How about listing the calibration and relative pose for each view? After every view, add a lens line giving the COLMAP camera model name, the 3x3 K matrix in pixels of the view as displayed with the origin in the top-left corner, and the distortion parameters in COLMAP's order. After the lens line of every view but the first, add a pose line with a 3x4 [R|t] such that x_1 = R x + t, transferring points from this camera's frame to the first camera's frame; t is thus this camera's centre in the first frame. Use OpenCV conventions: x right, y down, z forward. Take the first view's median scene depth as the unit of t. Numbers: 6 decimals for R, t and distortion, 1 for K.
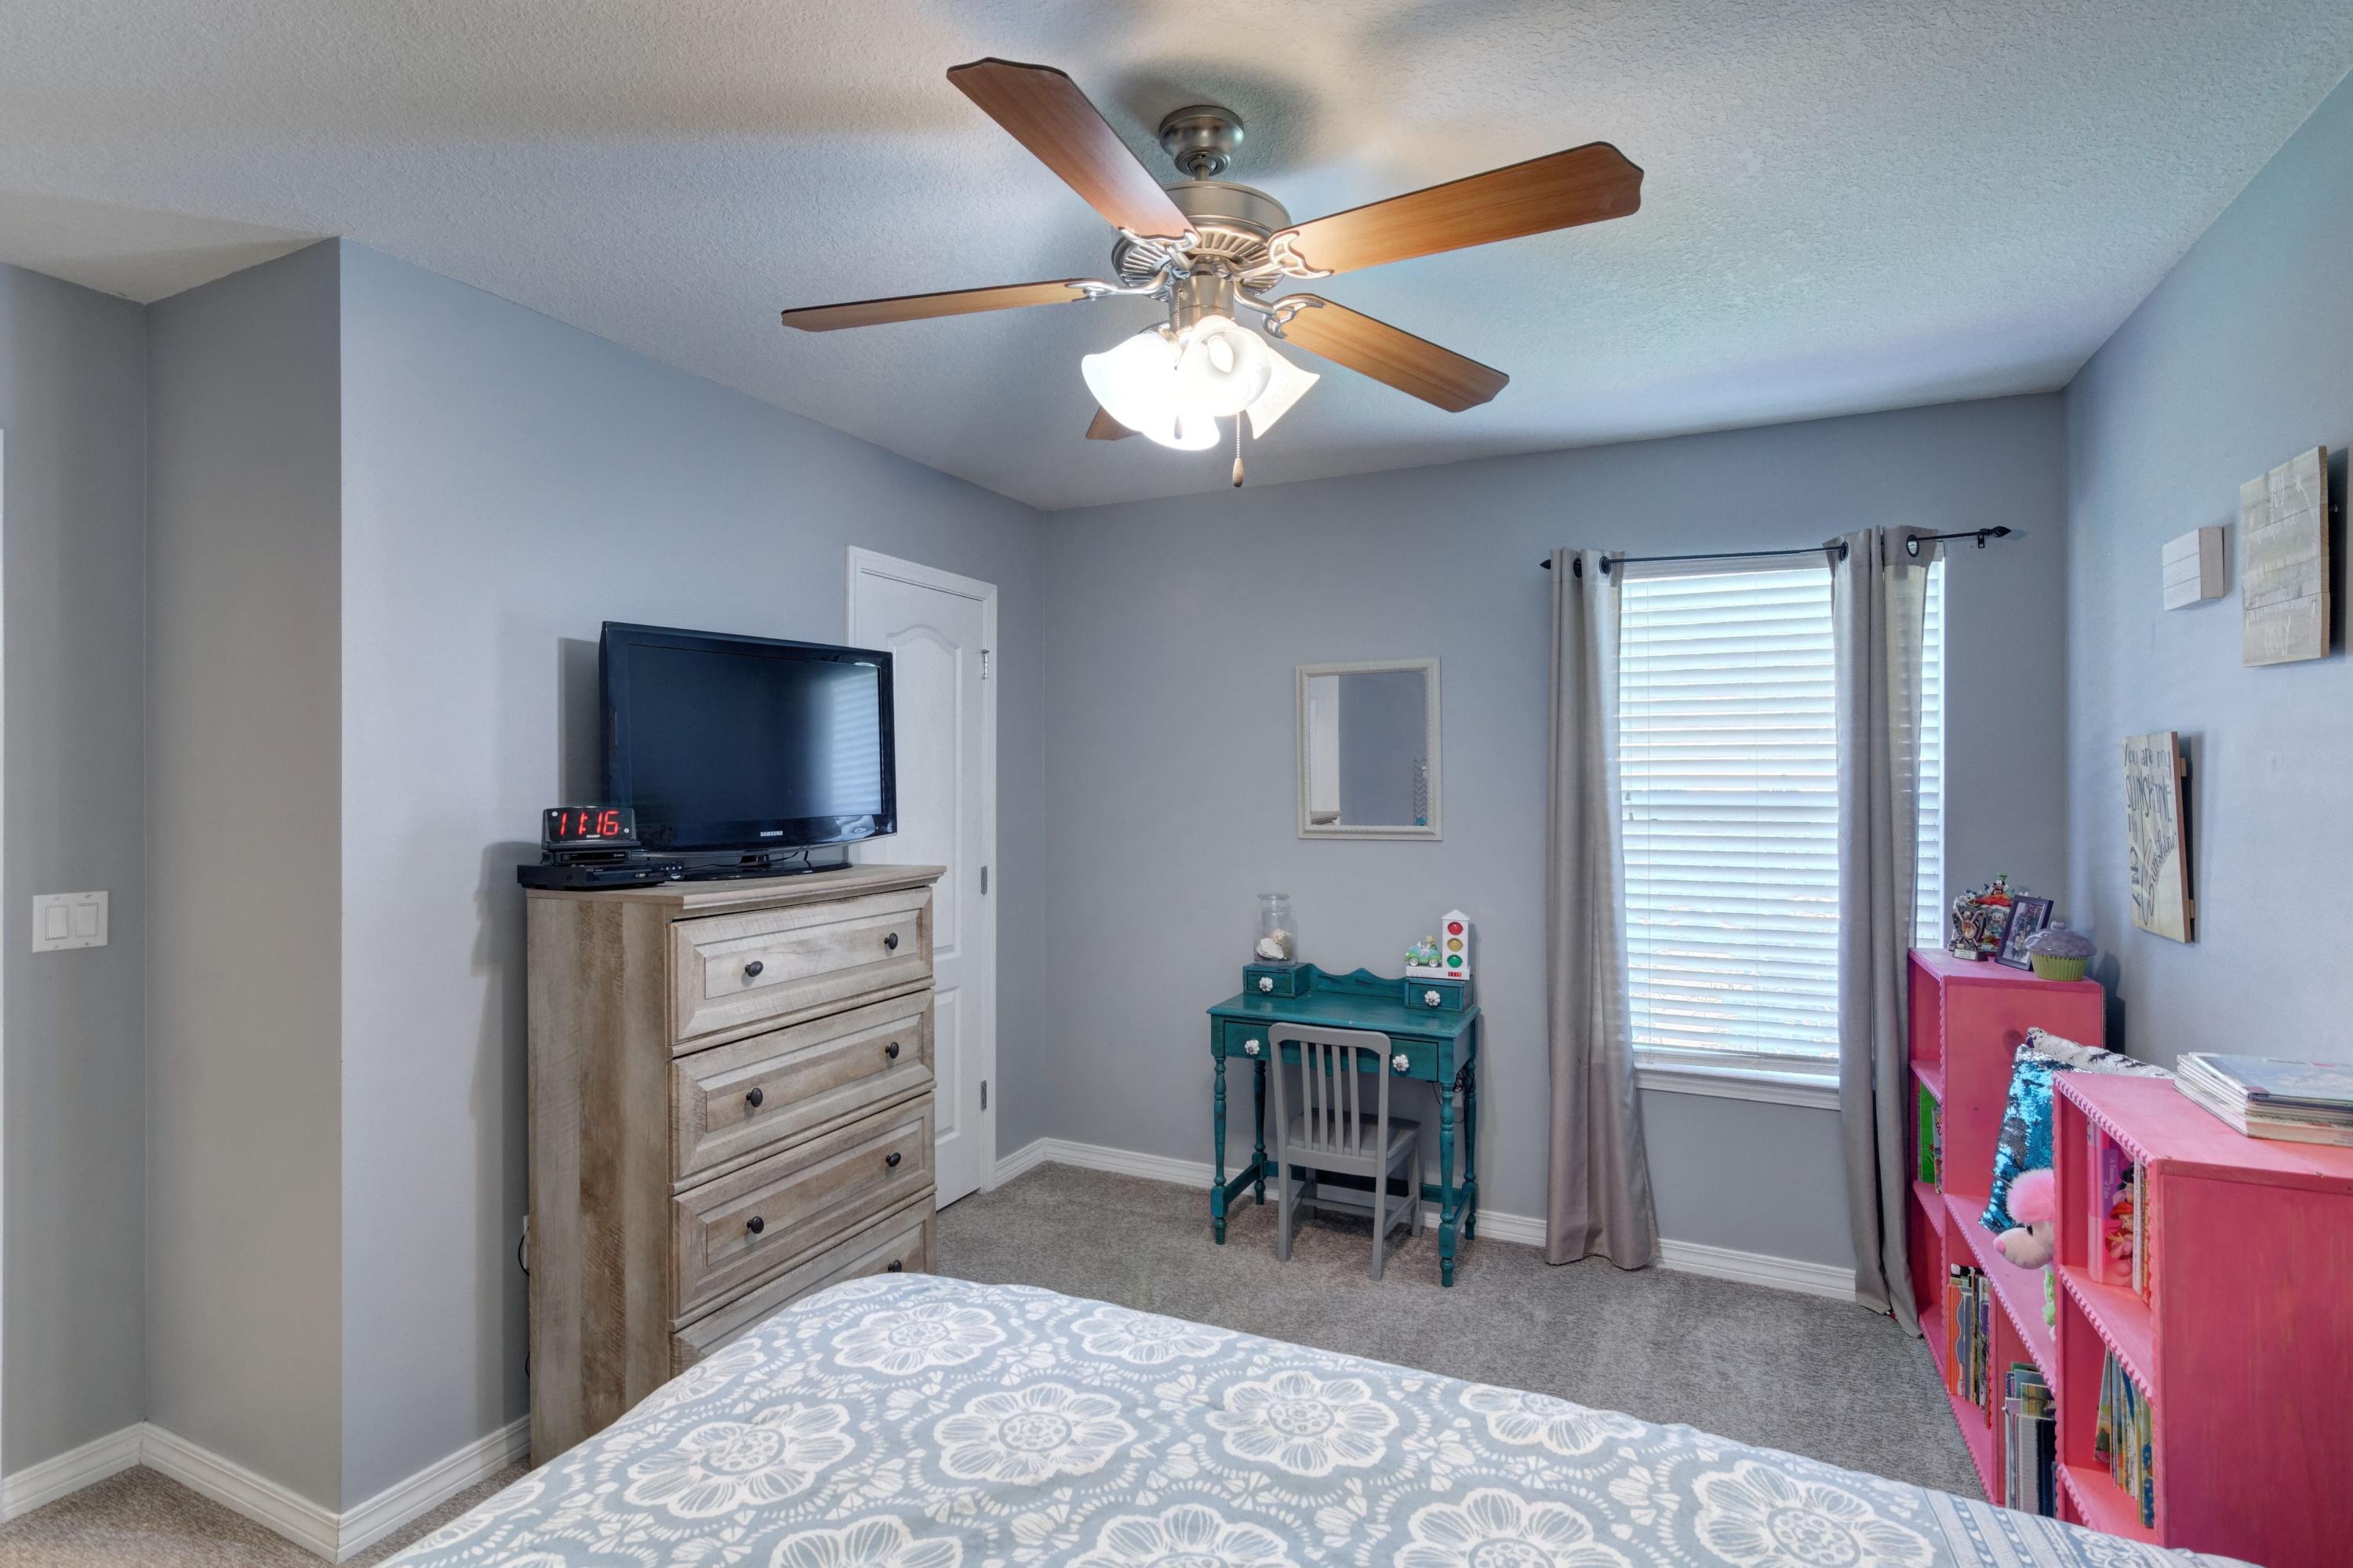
lens RADIAL K [[1160.0, 0, 1193.6], [0, 1160.0, 778.7], [0, 0, 1]] dist [0.000306, -0.000524]
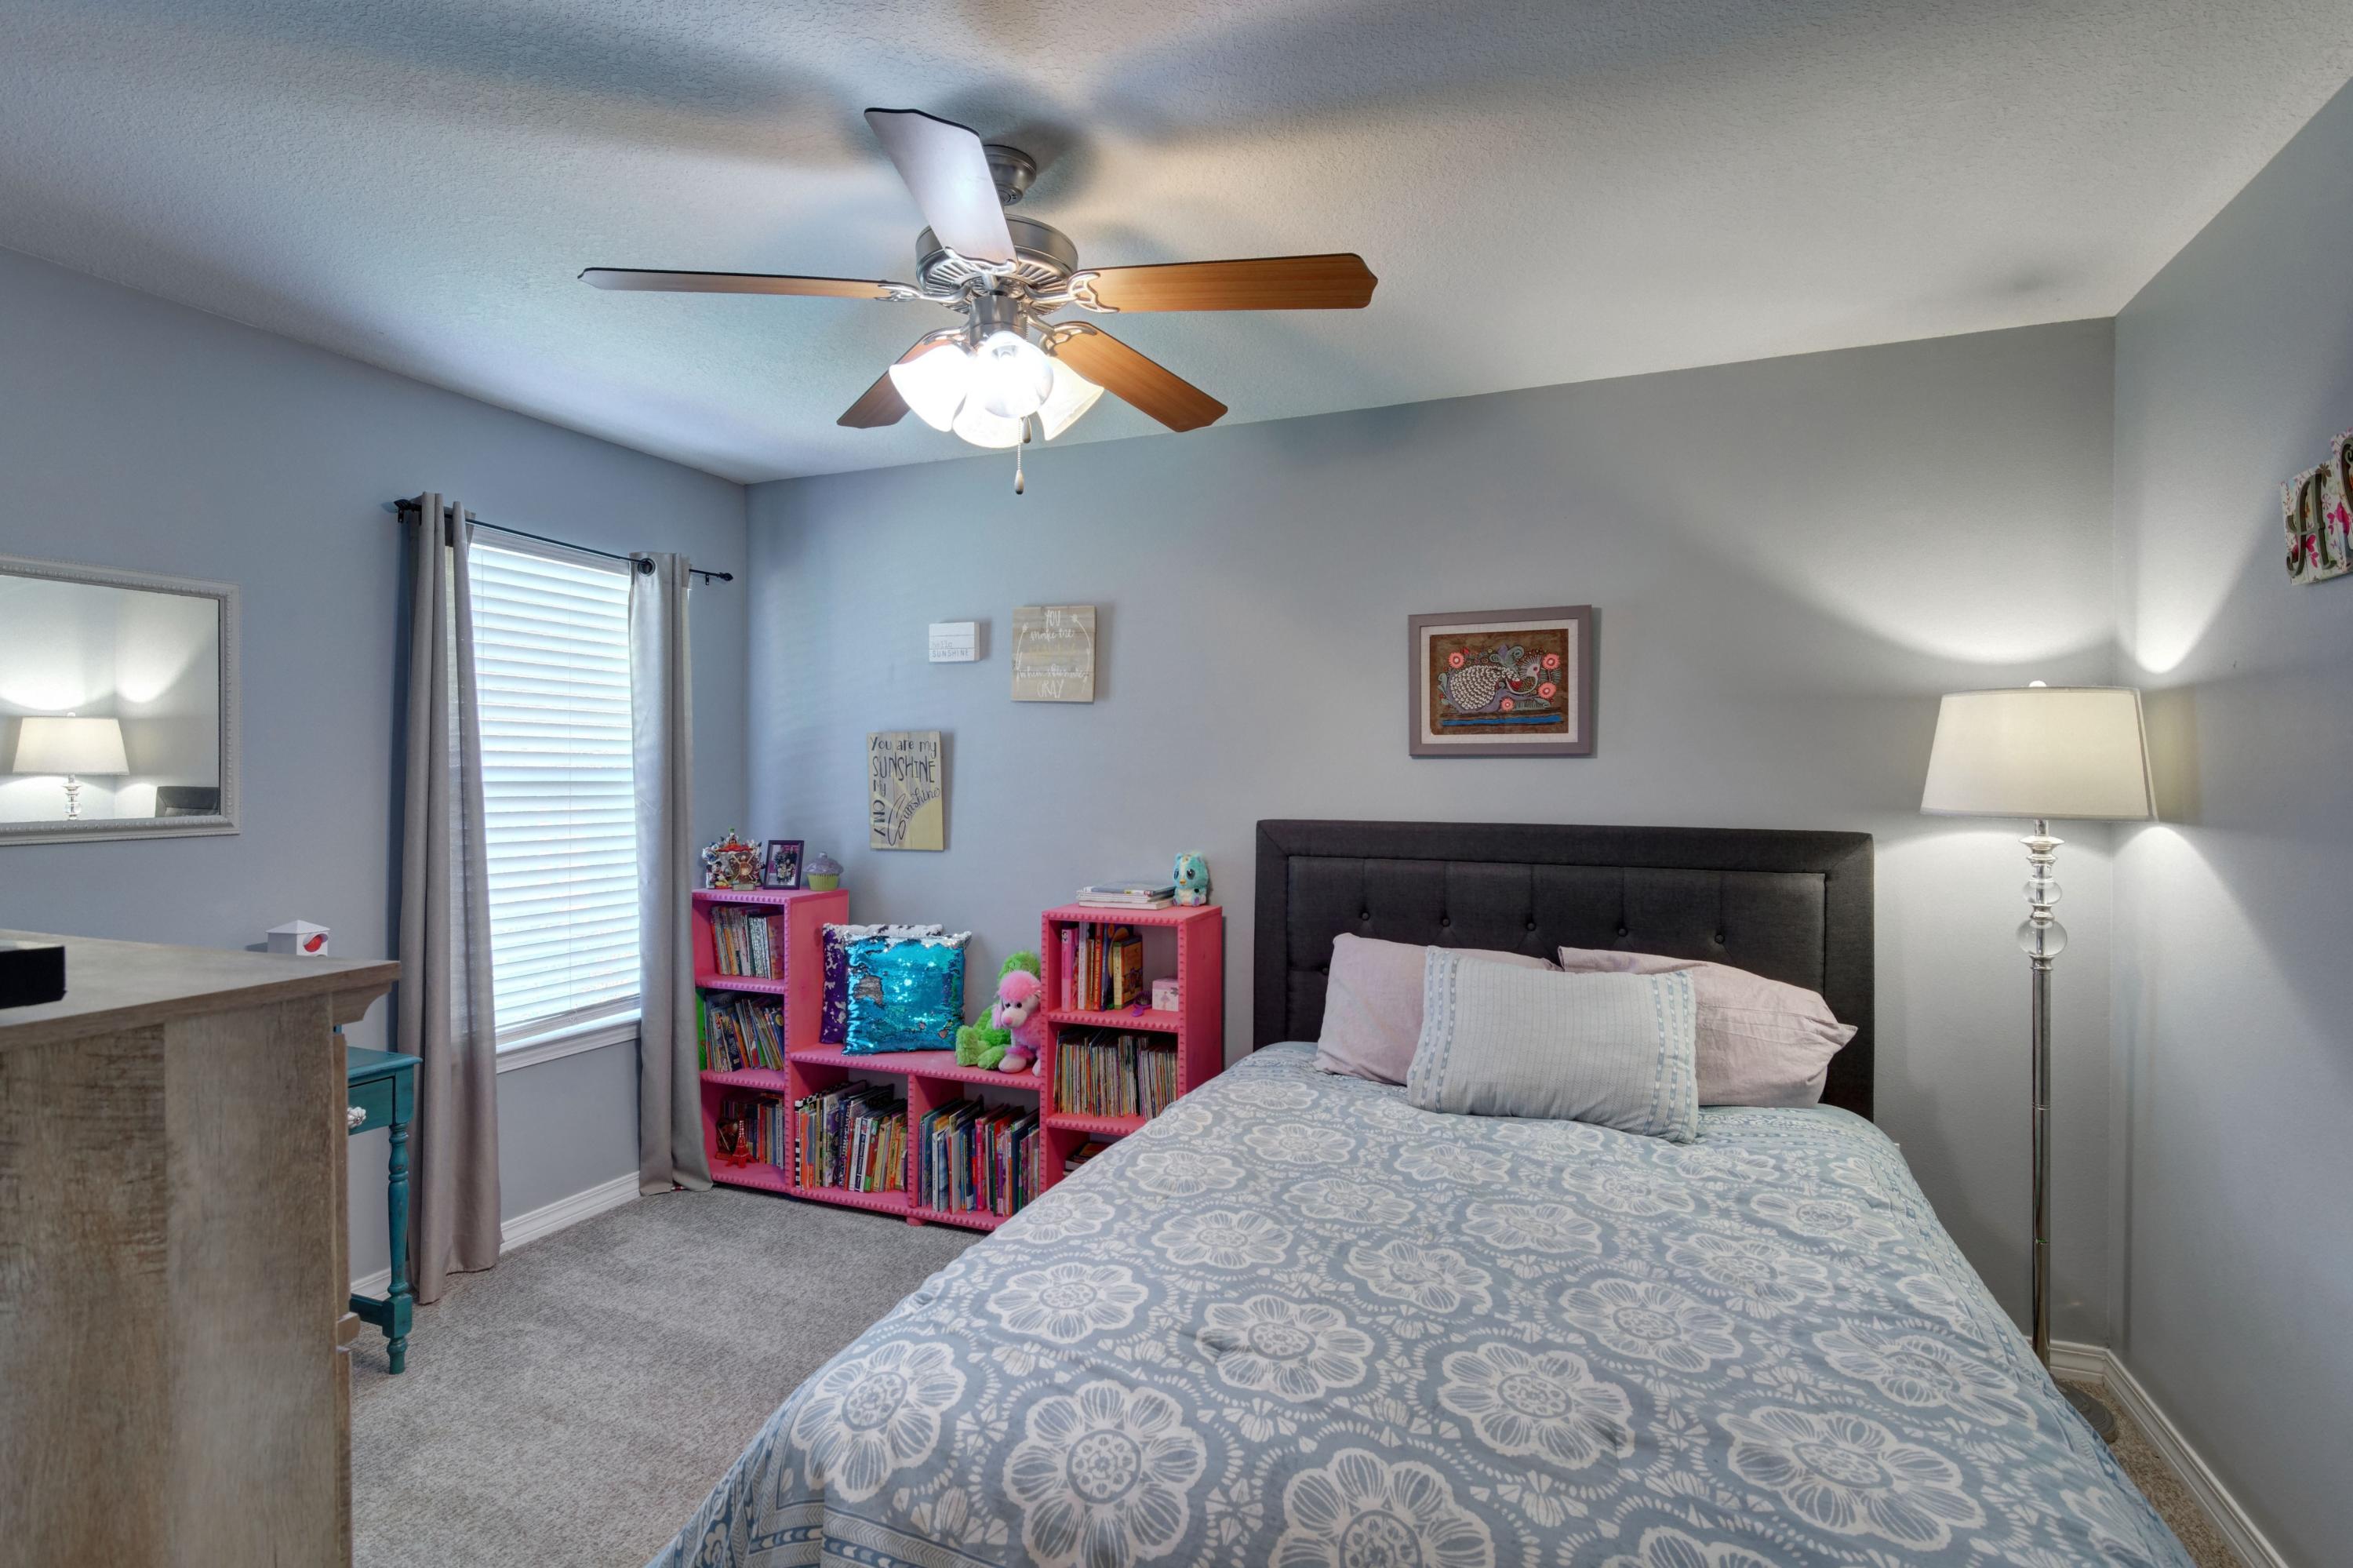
lens RADIAL K [[1160.0, 0, 1193.6], [0, 1160.0, 778.7], [0, 0, 1]] dist [0.000306, -0.000524]
pose [[-0.070903, -0.000977, 0.997483, -0.800104], [0.002735, 0.999996, 0.001174, 0.026991], [-0.997479, 0.002811, -0.070900, 0.629215]]
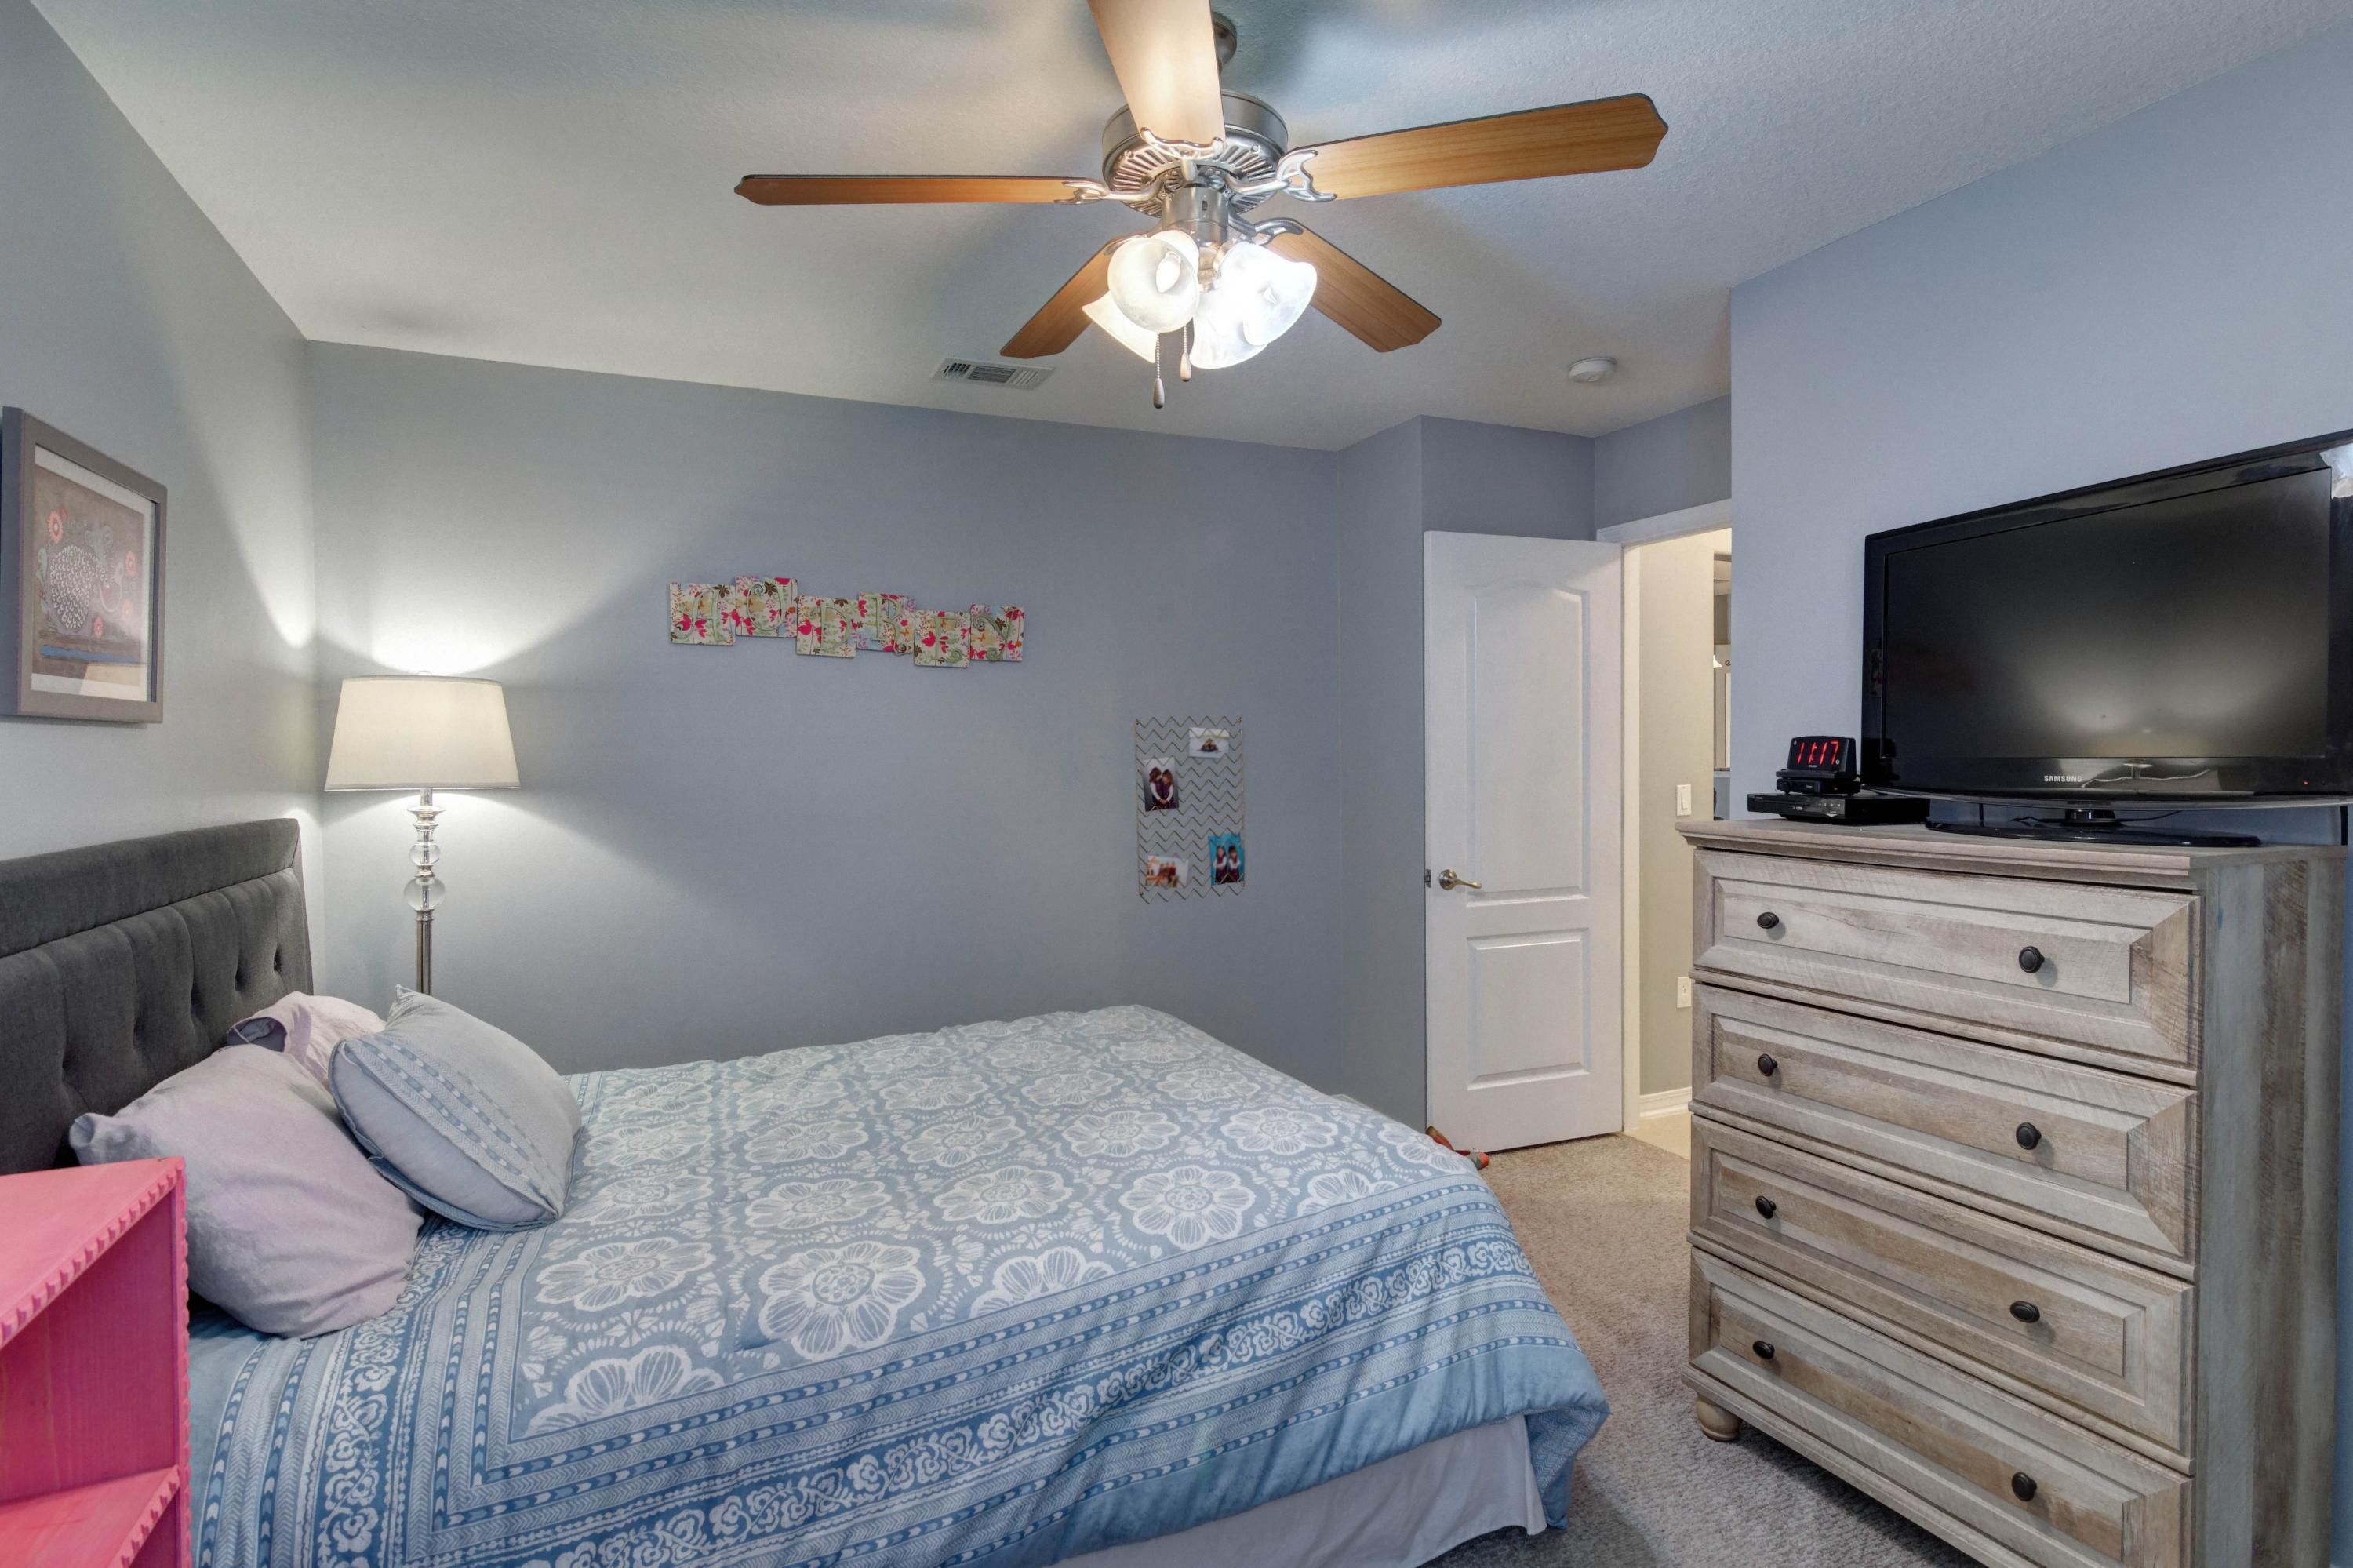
lens RADIAL K [[1160.0, 0, 1193.6], [0, 1160.0, 778.7], [0, 0, 1]] dist [0.000306, -0.000524]
pose [[-0.654125, 0.021798, -0.756073, 0.543902], [0.005826, 0.999700, 0.023781, 0.030062], [0.756364, 0.011151, -0.654056, 1.176329]]
